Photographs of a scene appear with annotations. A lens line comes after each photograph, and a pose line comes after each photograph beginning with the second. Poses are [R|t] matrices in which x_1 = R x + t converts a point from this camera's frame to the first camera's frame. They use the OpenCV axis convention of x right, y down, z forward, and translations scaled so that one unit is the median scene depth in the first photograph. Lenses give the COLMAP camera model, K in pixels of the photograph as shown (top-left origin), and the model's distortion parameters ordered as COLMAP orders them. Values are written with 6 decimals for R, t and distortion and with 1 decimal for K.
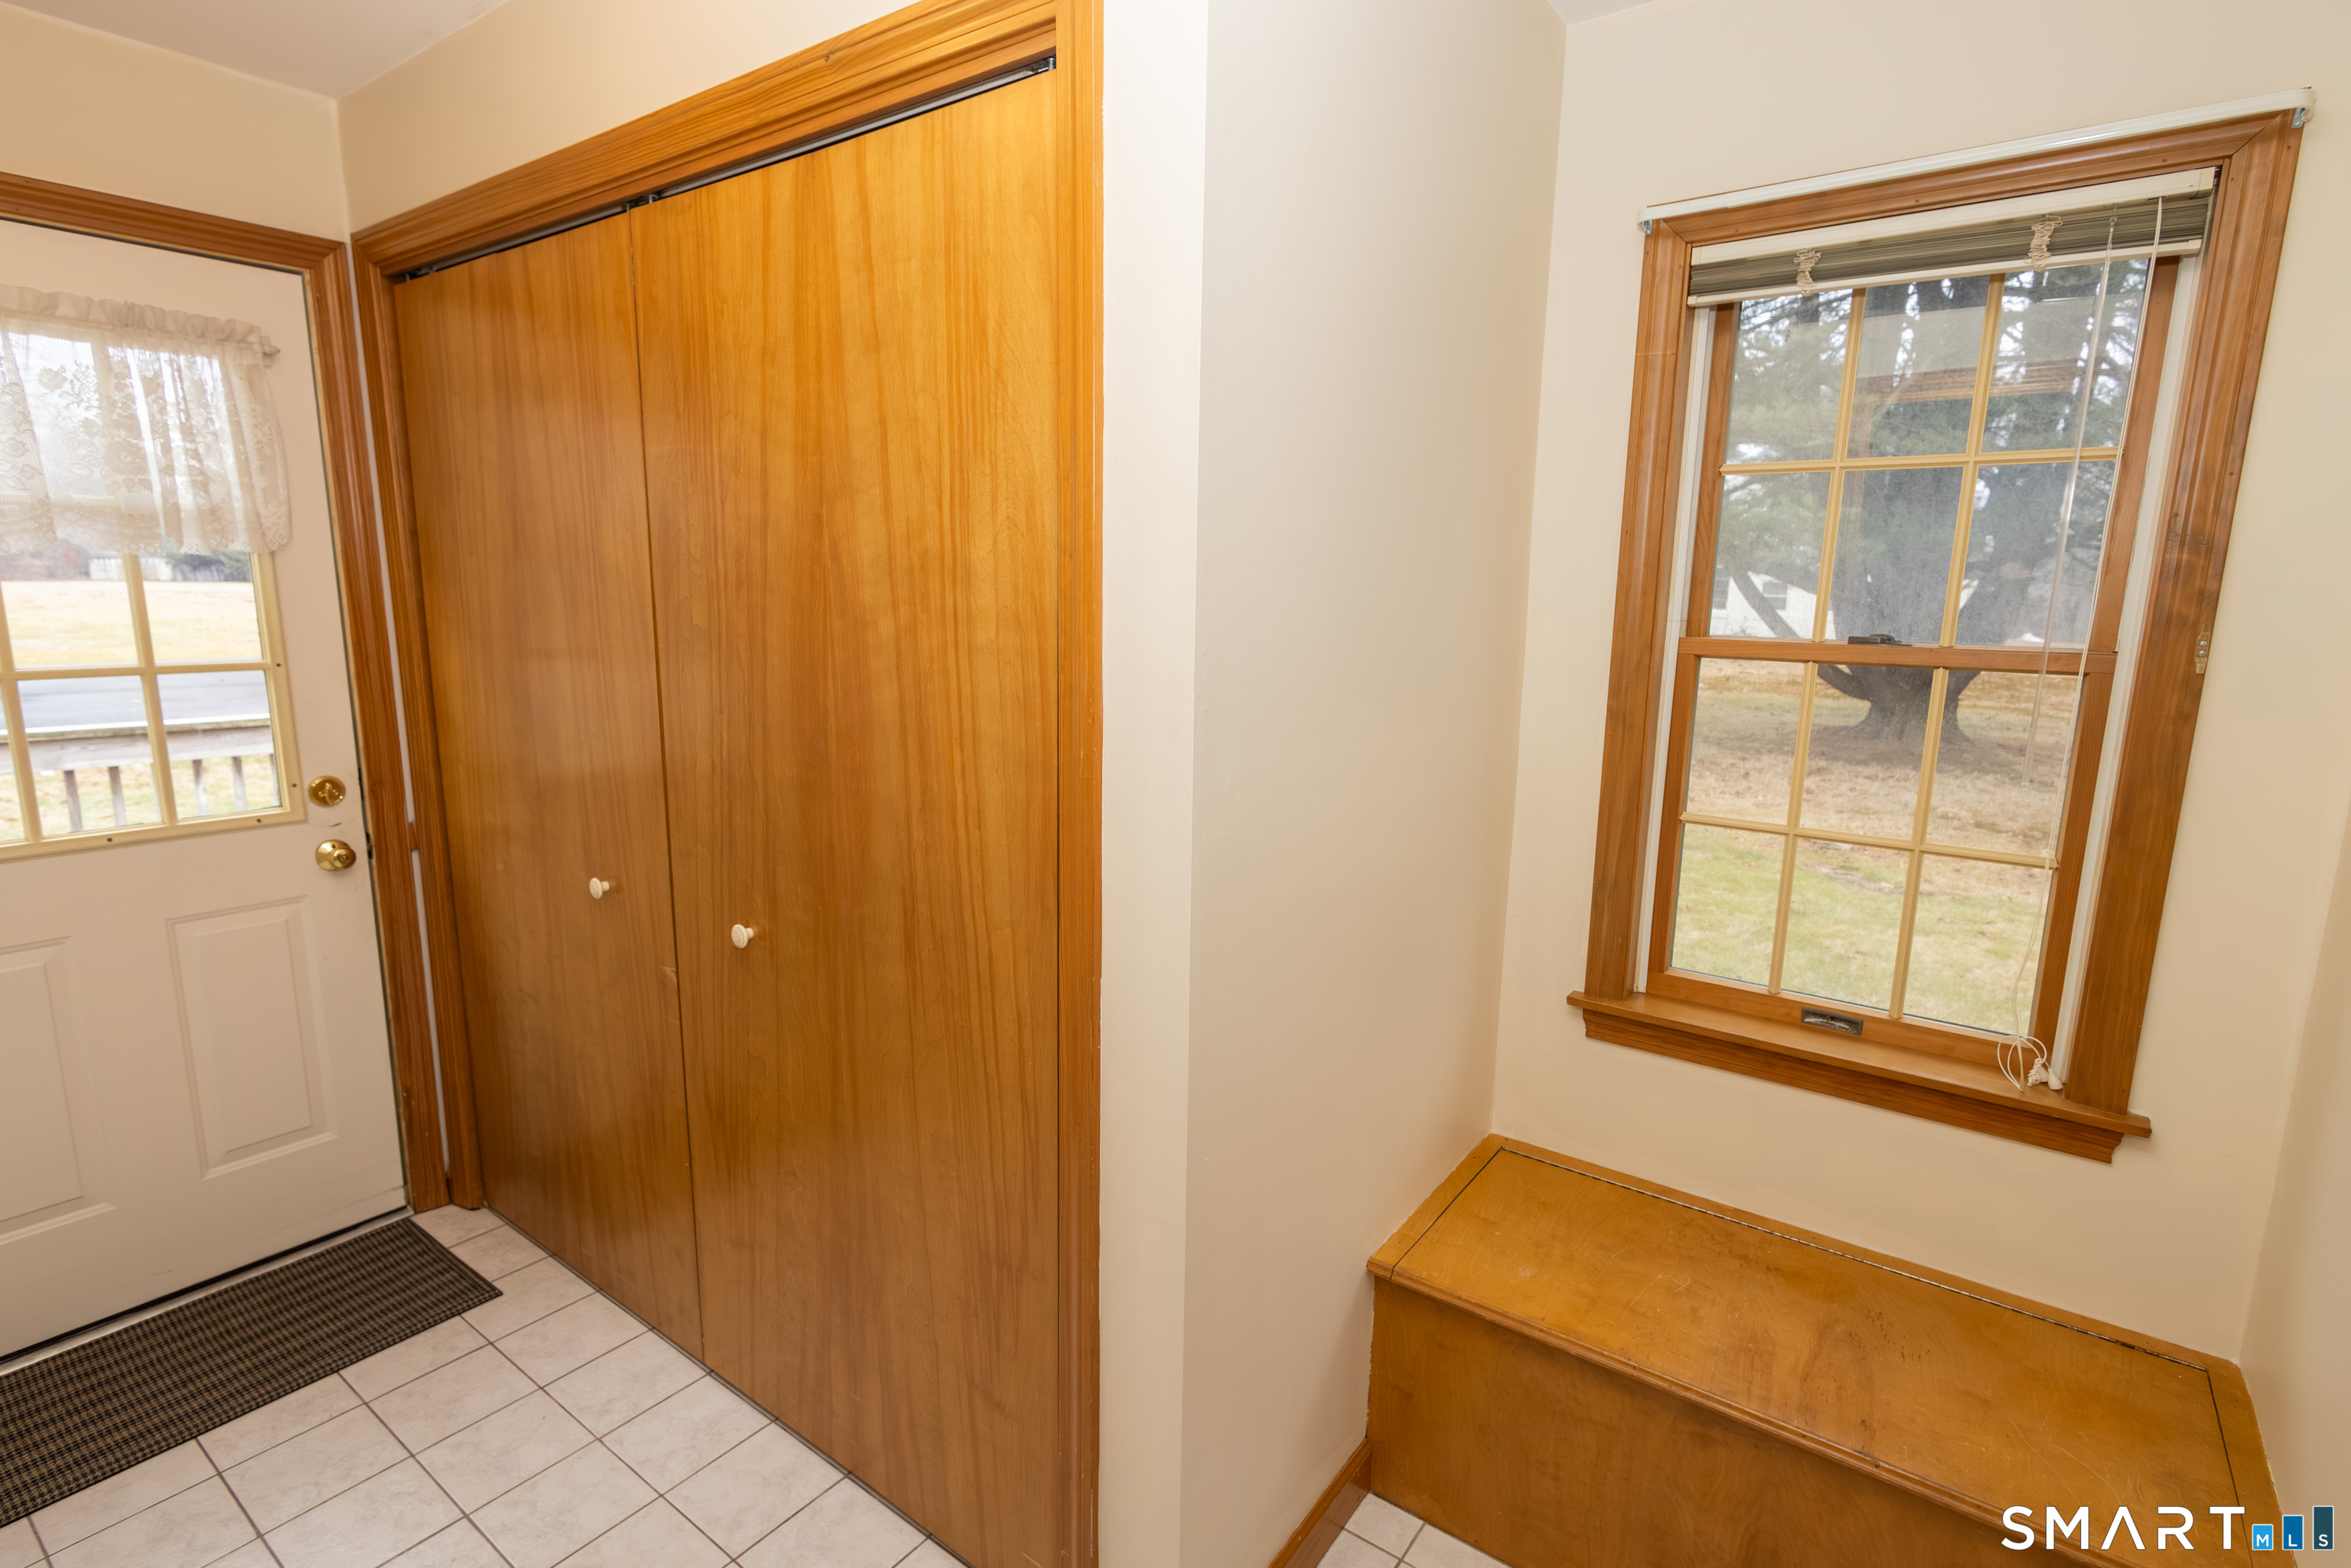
lens RADIAL K [[1113.6, 0, 1173.8], [0, 1113.6, 787.5], [0, 0, 1]] dist [0.007626, -0.000264]
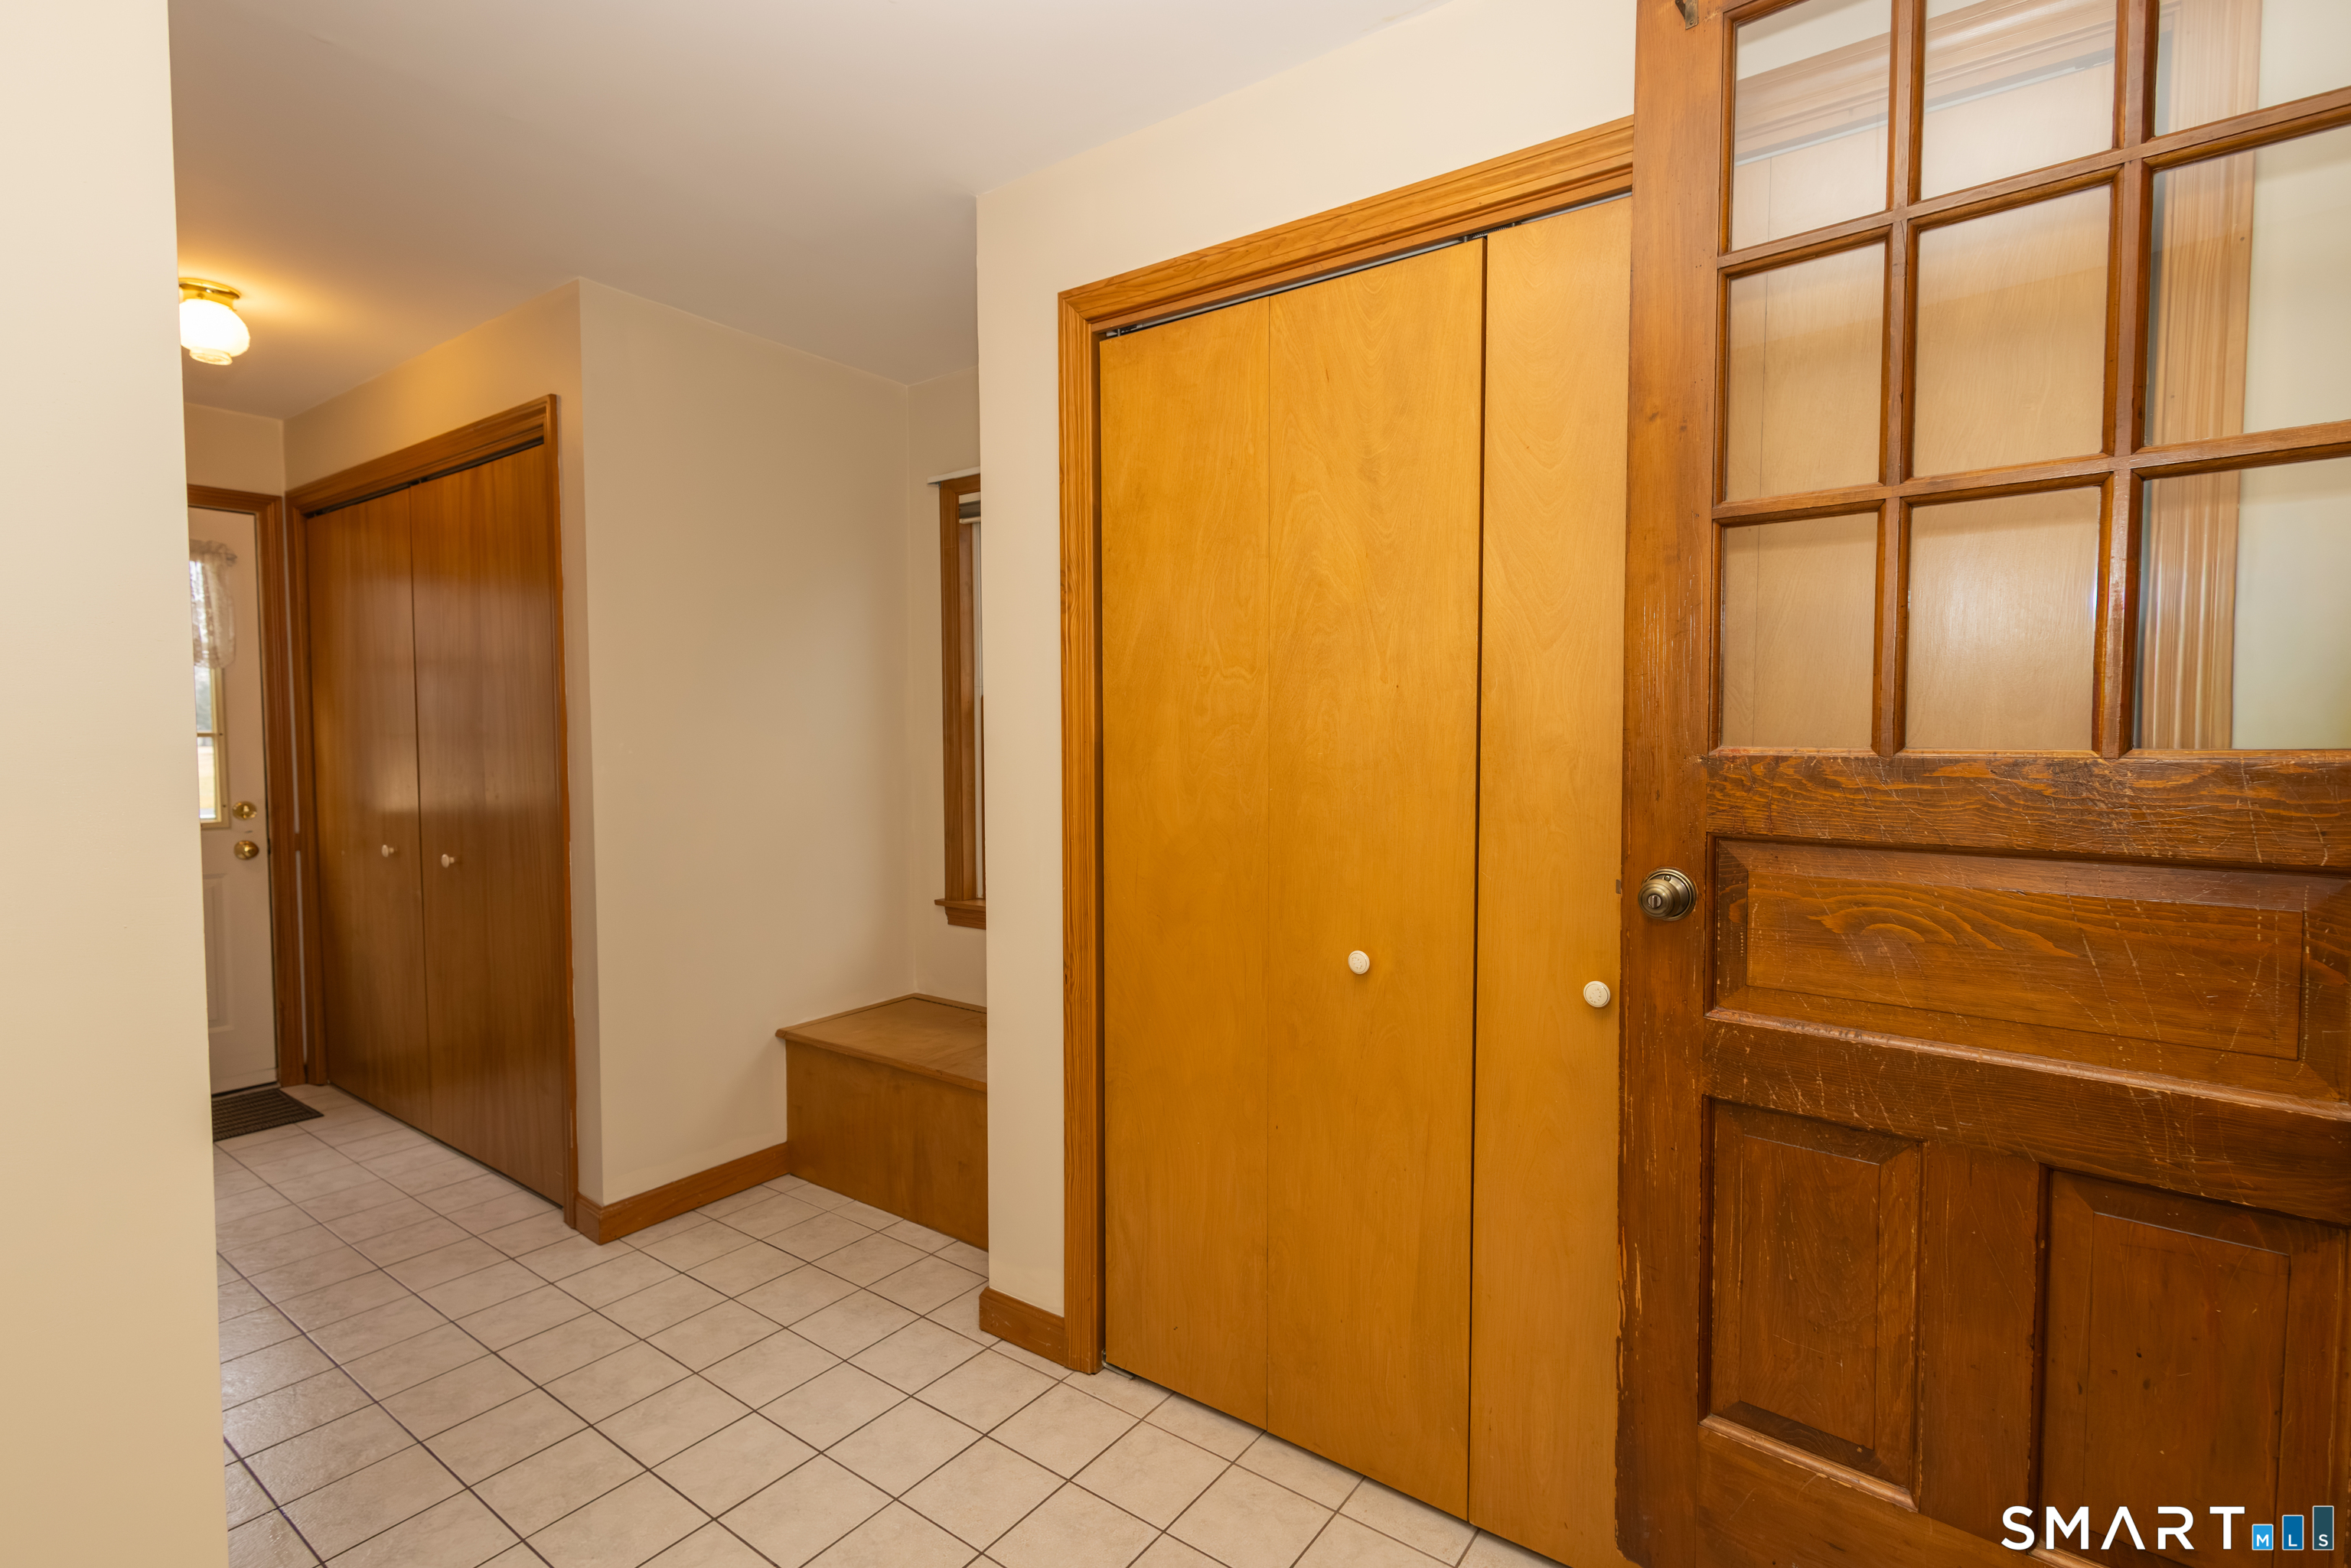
lens RADIAL K [[1089.4, 0, 1176.1], [0, 1089.4, 789.6], [0, 0, 1]] dist [0.001532, 0.000087]
pose [[0.999811, -0.018822, 0.004789, 0.648456], [0.019282, 0.991452, -0.129040, 0.217773], [-0.002319, 0.129108, 0.991628, -0.642489]]
